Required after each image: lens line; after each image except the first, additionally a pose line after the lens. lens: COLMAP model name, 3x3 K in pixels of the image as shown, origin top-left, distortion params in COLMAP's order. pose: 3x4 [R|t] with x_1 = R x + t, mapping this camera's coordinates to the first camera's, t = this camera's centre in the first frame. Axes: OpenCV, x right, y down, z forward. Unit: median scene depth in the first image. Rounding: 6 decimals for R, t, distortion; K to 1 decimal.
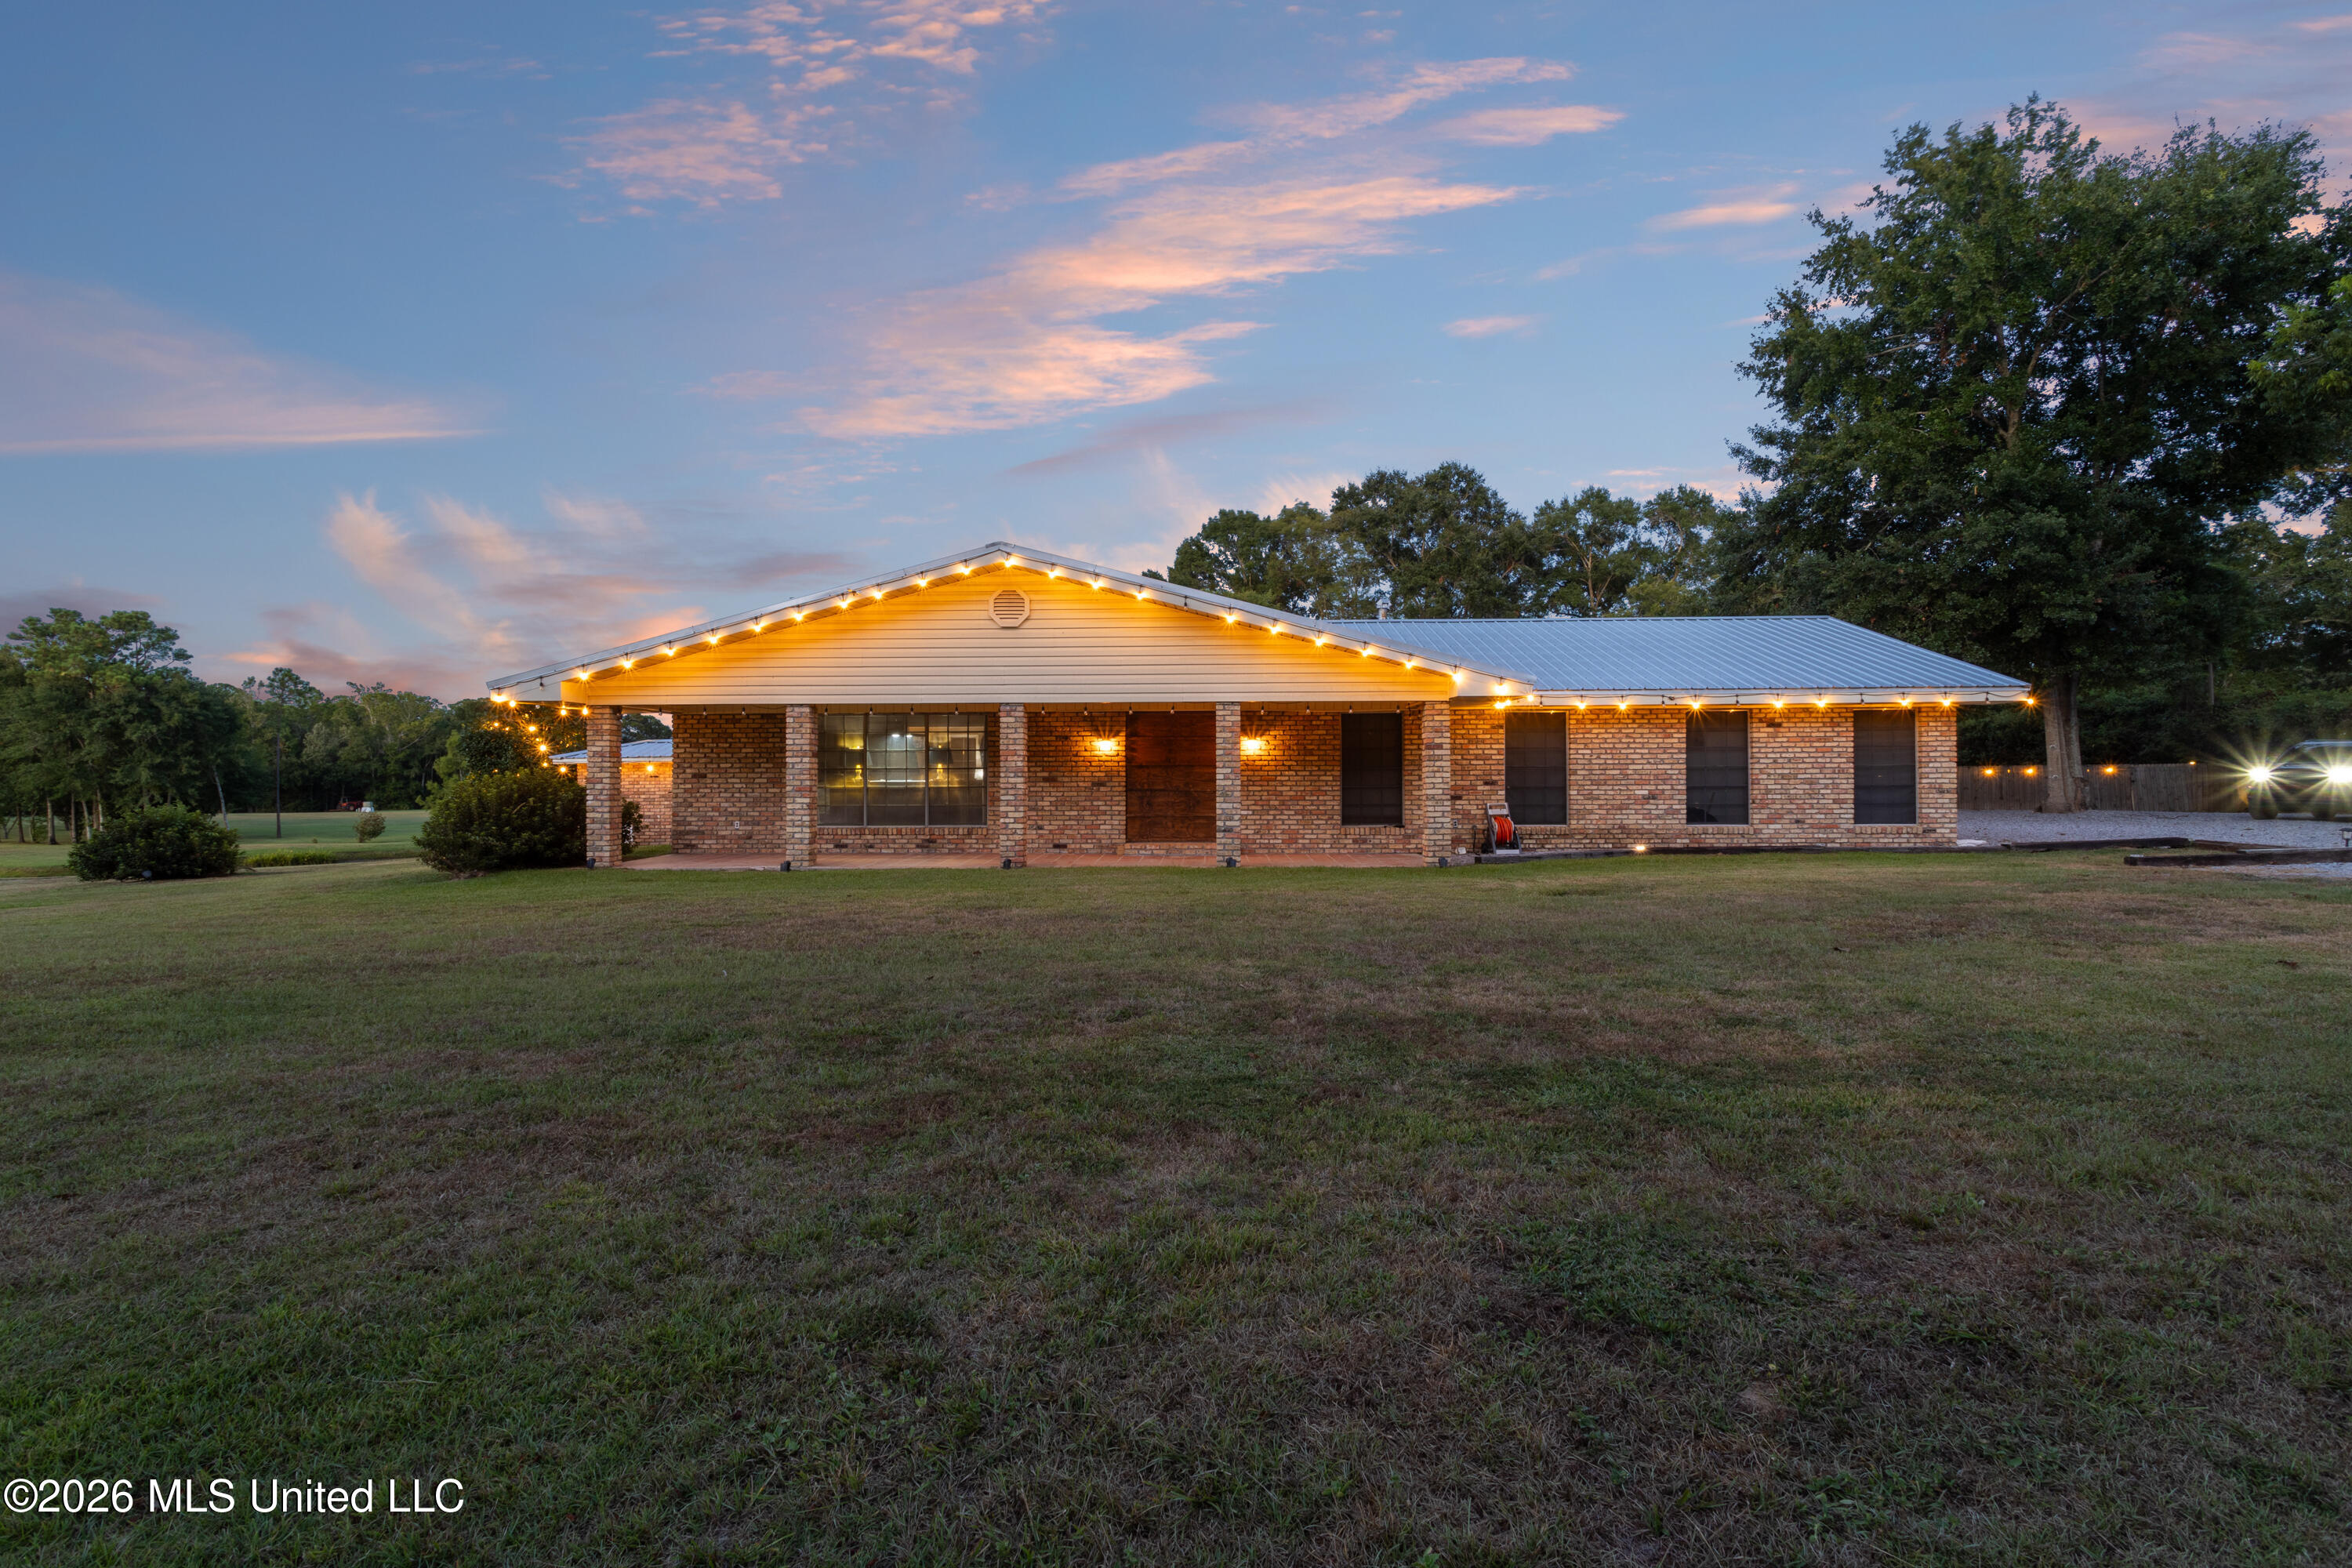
lens RADIAL K [[1153.5, 0, 1174.6], [0, 1153.5, 781.1], [0, 0, 1]] dist [0.000691, 0.000103]
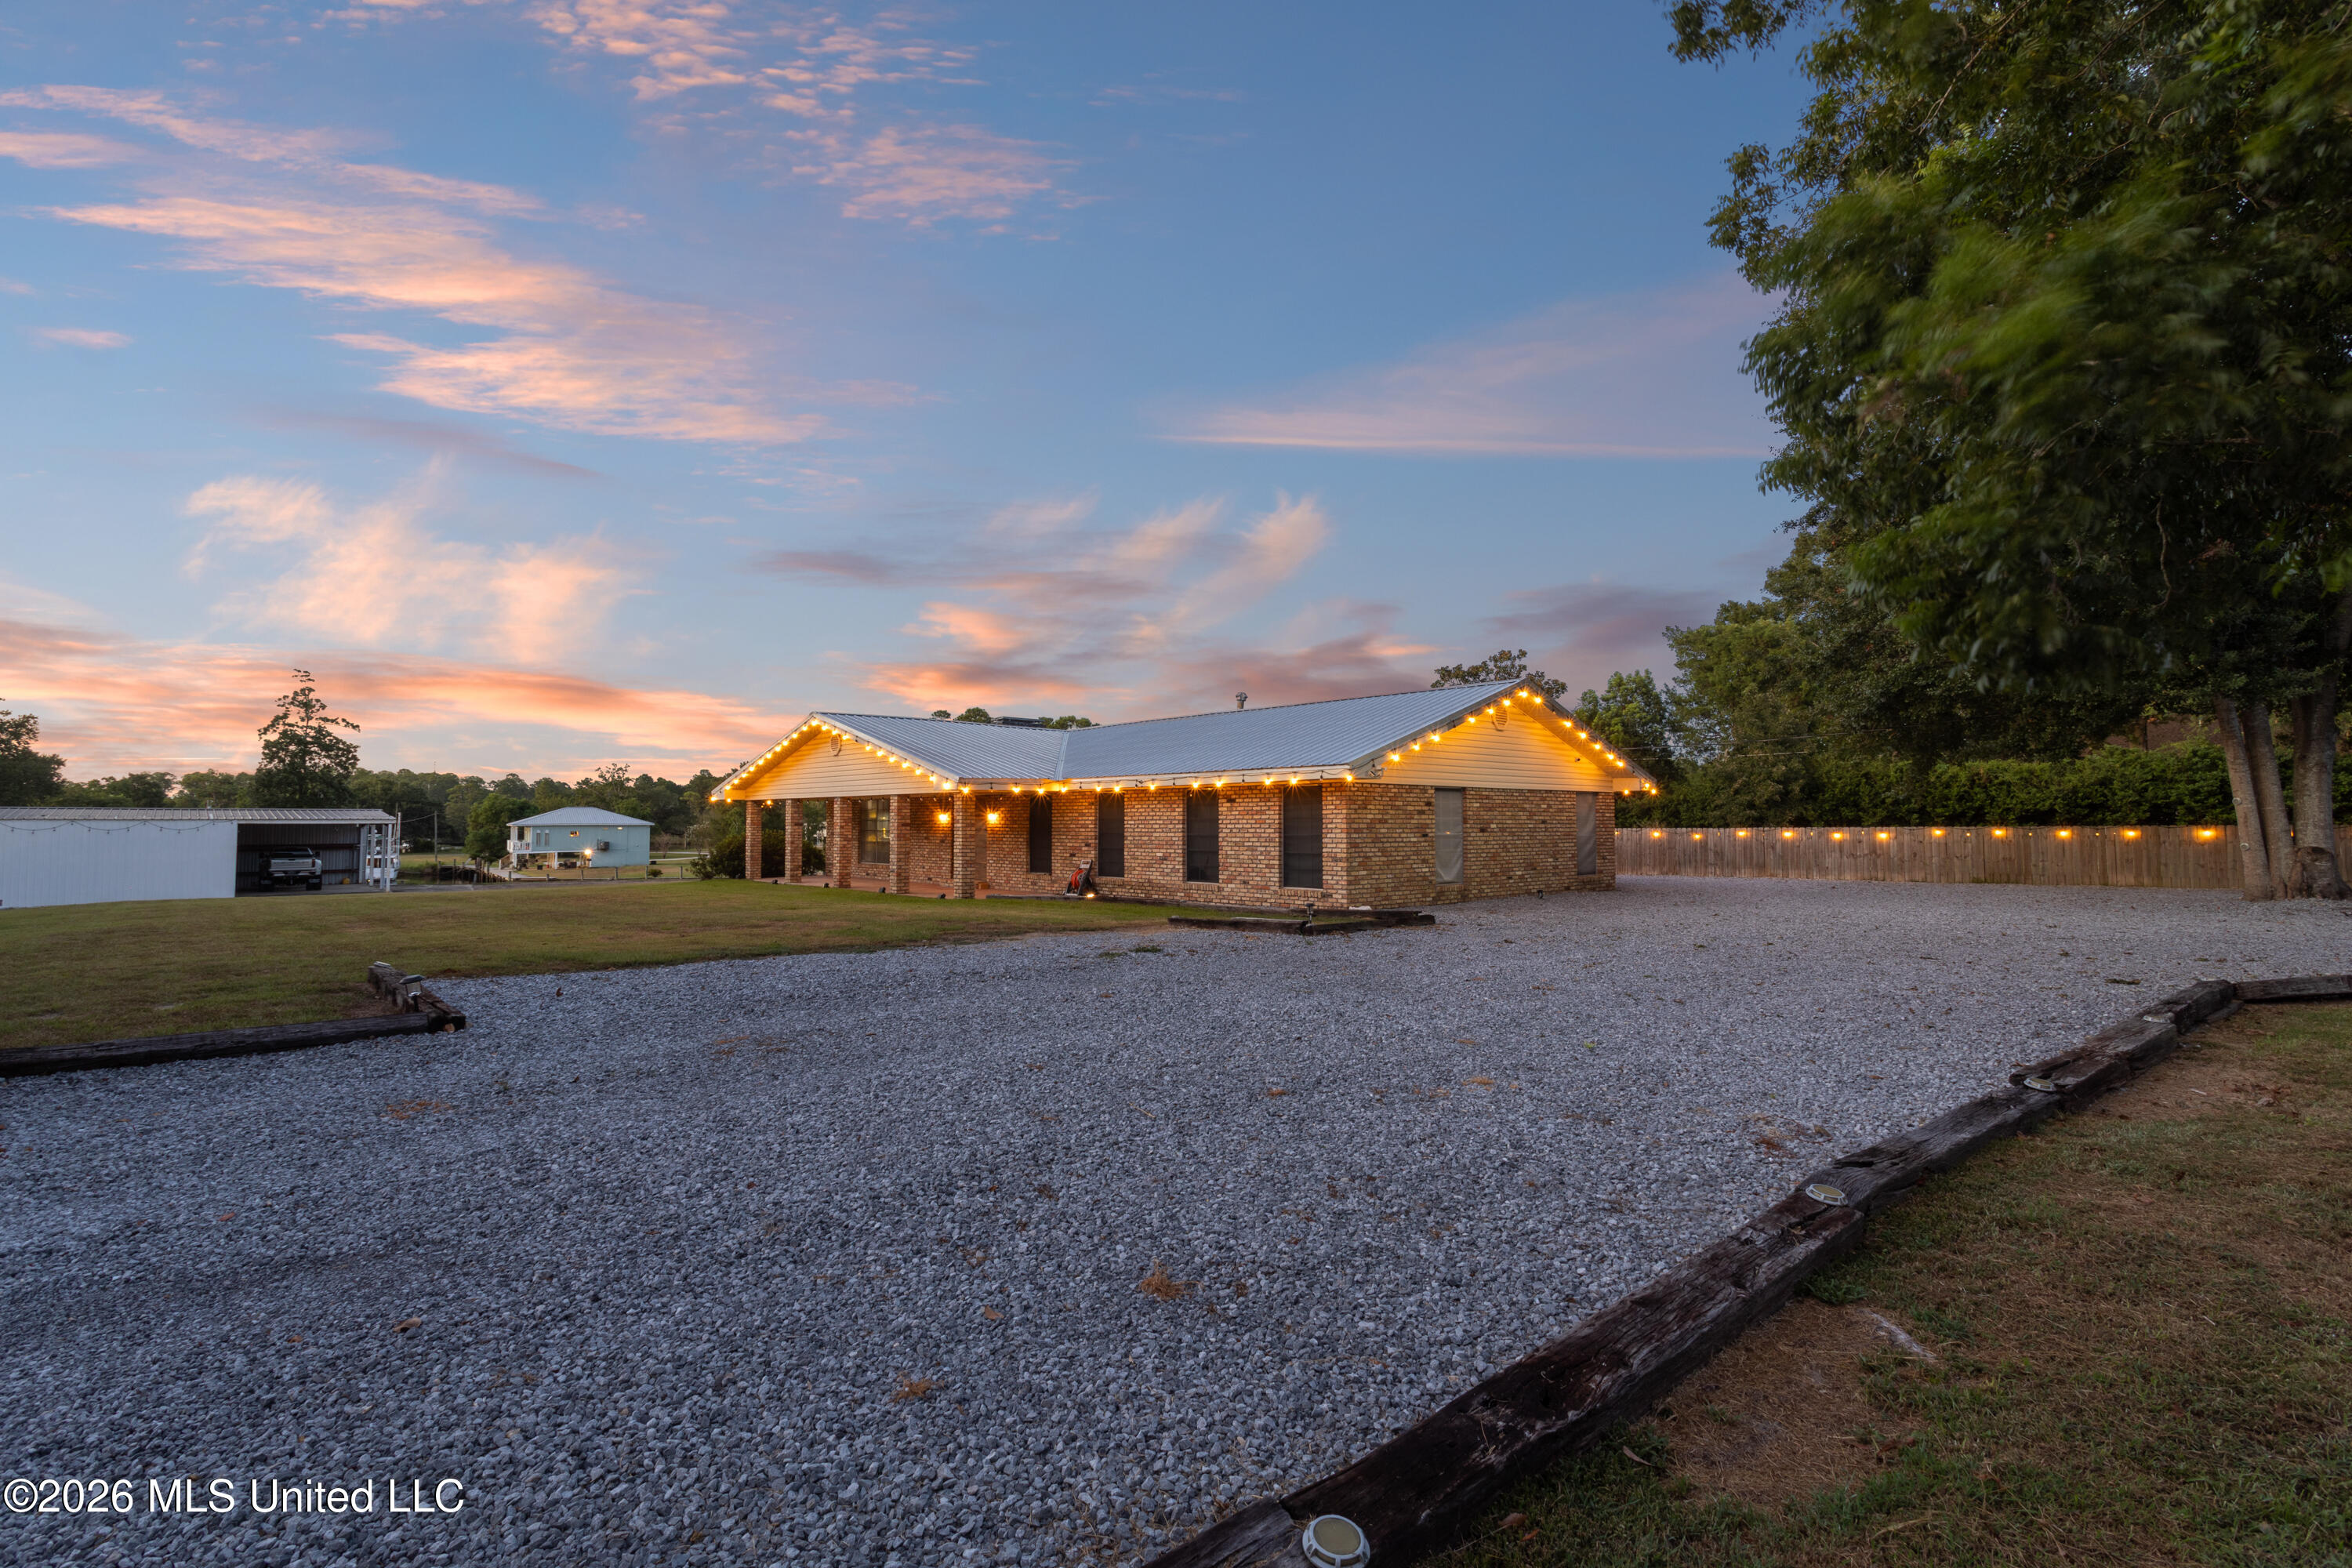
lens RADIAL K [[1153.5, 0, 1177.4], [0, 1153.5, 794.0], [0, 0, 1]] dist [0.000691, 0.000103]
pose [[0.671407, -0.016704, -0.740901, 1.364203], [-0.000282, 0.999740, -0.022796, -0.028093], [0.741089, 0.015514, 0.671228, 0.157531]]
